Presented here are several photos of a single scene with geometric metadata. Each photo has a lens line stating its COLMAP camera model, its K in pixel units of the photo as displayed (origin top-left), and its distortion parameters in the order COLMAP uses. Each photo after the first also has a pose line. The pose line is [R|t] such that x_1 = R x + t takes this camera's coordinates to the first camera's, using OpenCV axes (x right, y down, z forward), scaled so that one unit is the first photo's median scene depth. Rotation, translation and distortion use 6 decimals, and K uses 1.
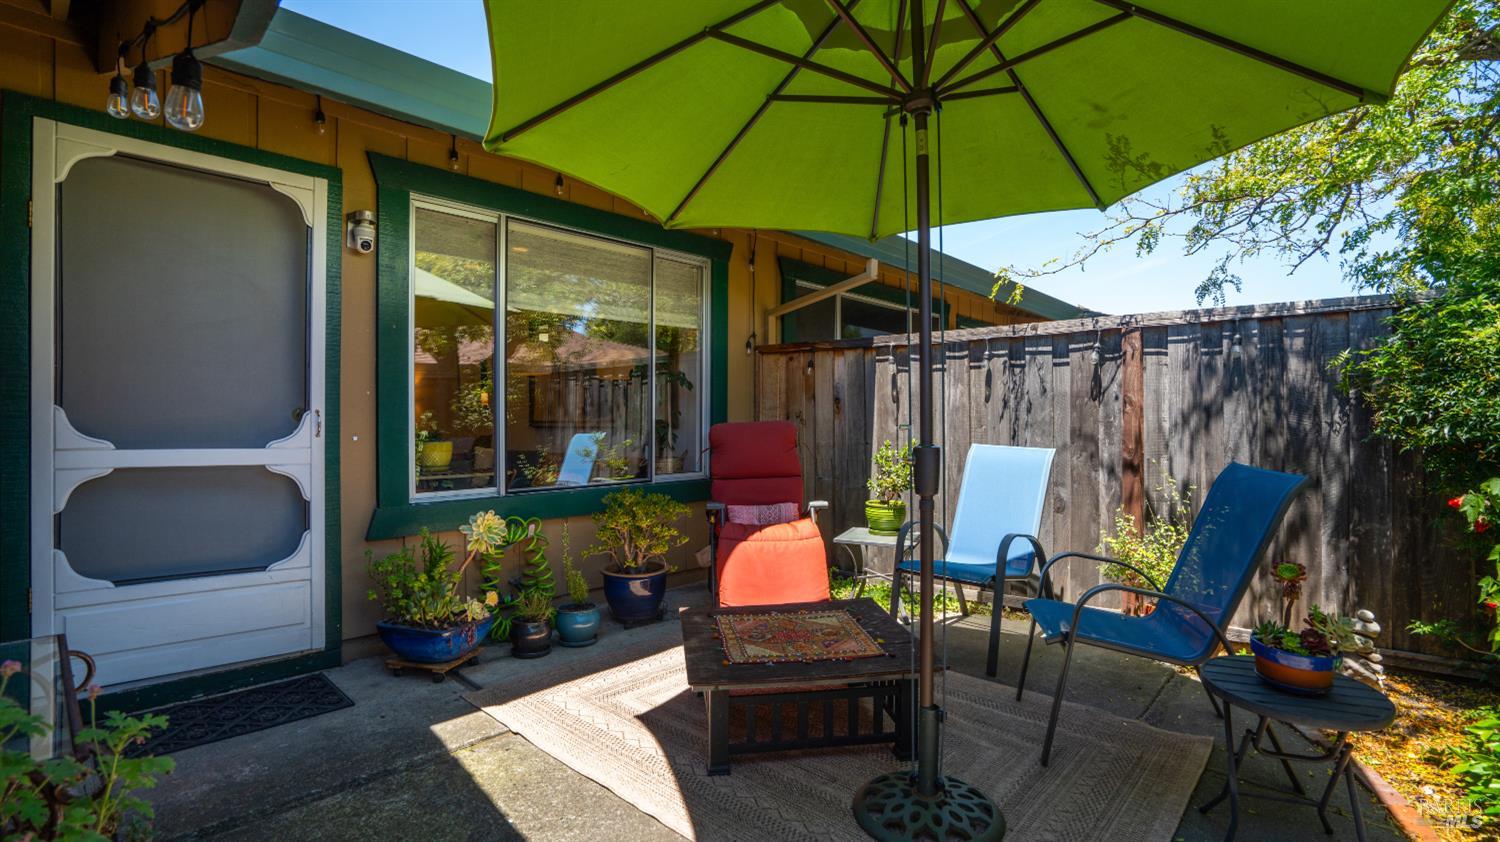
lens RADIAL K [[681.2, 0, 702.1], [0, 681.2, 417.1], [0, 0, 1]] dist [-0.005661, 0.002448]
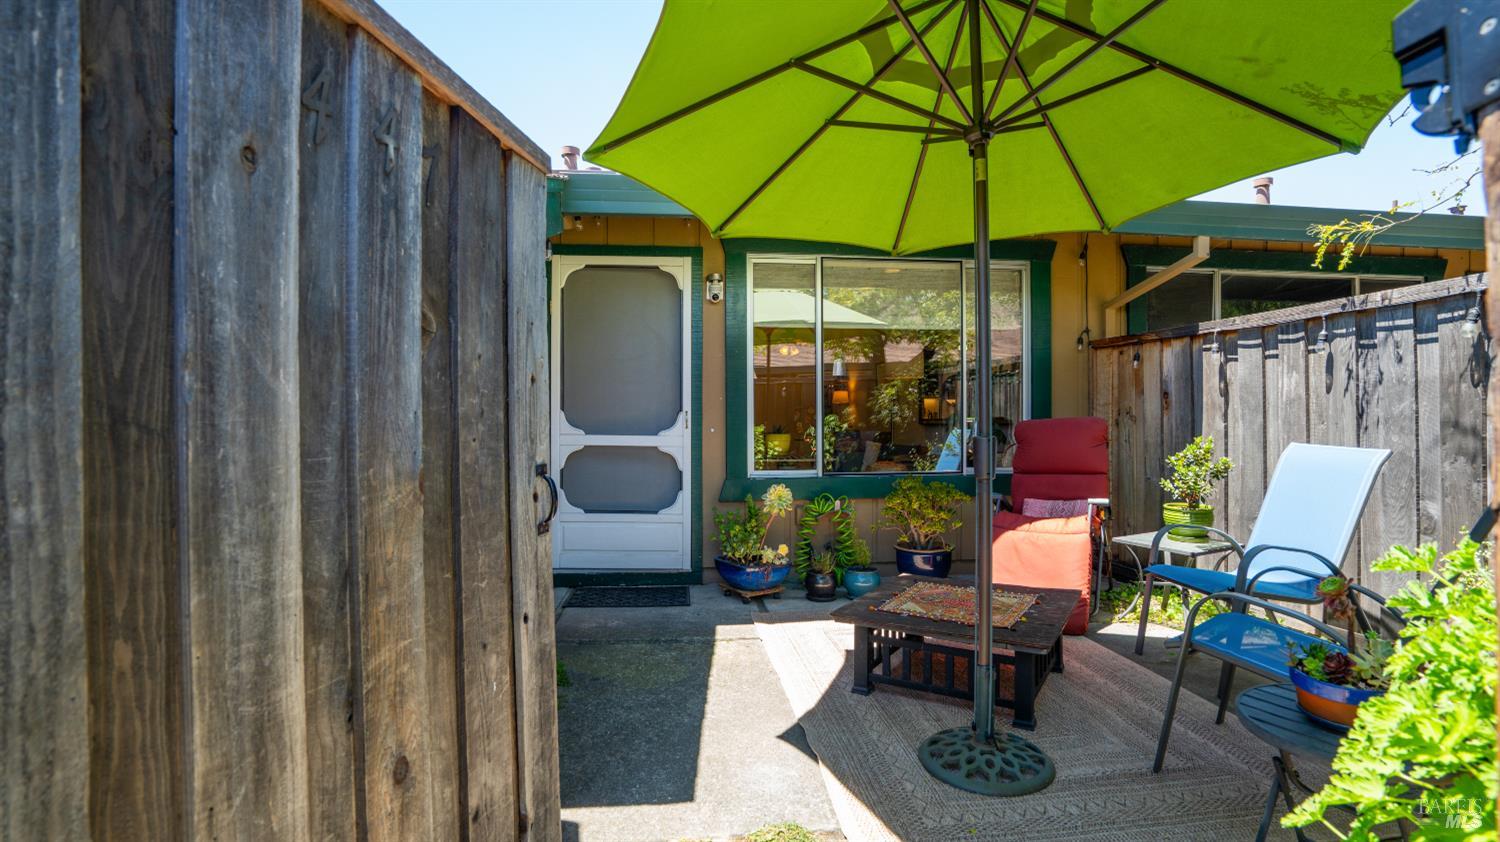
lens RADIAL K [[681.2, 0, 764.1], [0, 681.2, 420.3], [0, 0, 1]] dist [-0.005661, 0.002448]
pose [[0.785087, -0.003195, -0.619378, 0.415840], [0.003791, 0.999993, -0.000353, 0.009420], [0.619374, -0.002071, 0.785093, -0.065551]]
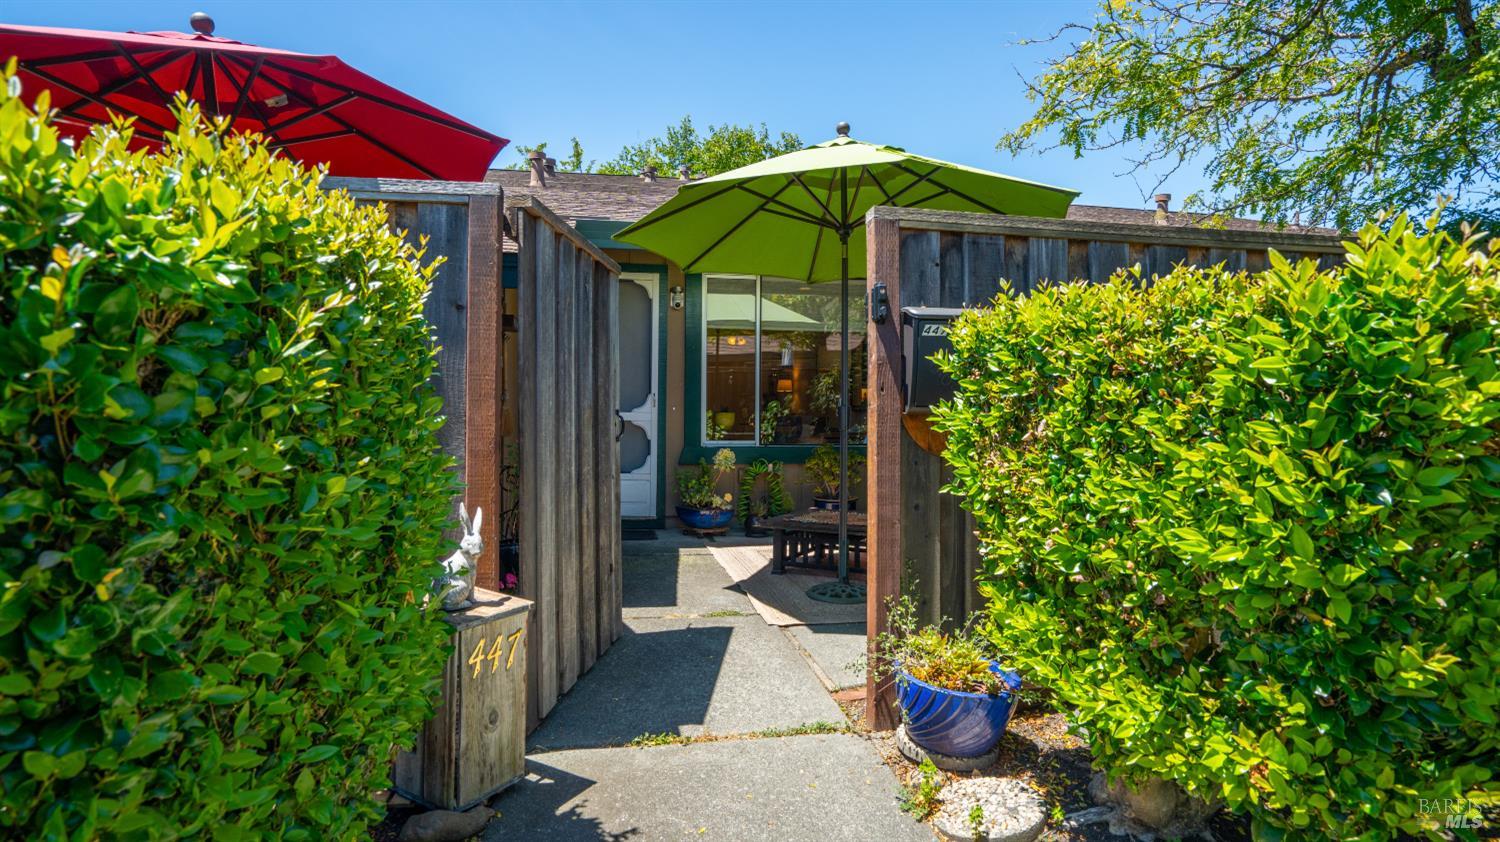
lens RADIAL K [[794.0, 0, 751.2], [0, 794.0, 417.6], [0, 0, 1]] dist [-0.026481, -0.000193]
pose [[0.817314, 0.007939, -0.576138, 0.792192], [-0.006943, 0.999968, 0.003930, 0.039703], [0.576151, 0.000788, 0.817343, -0.565844]]
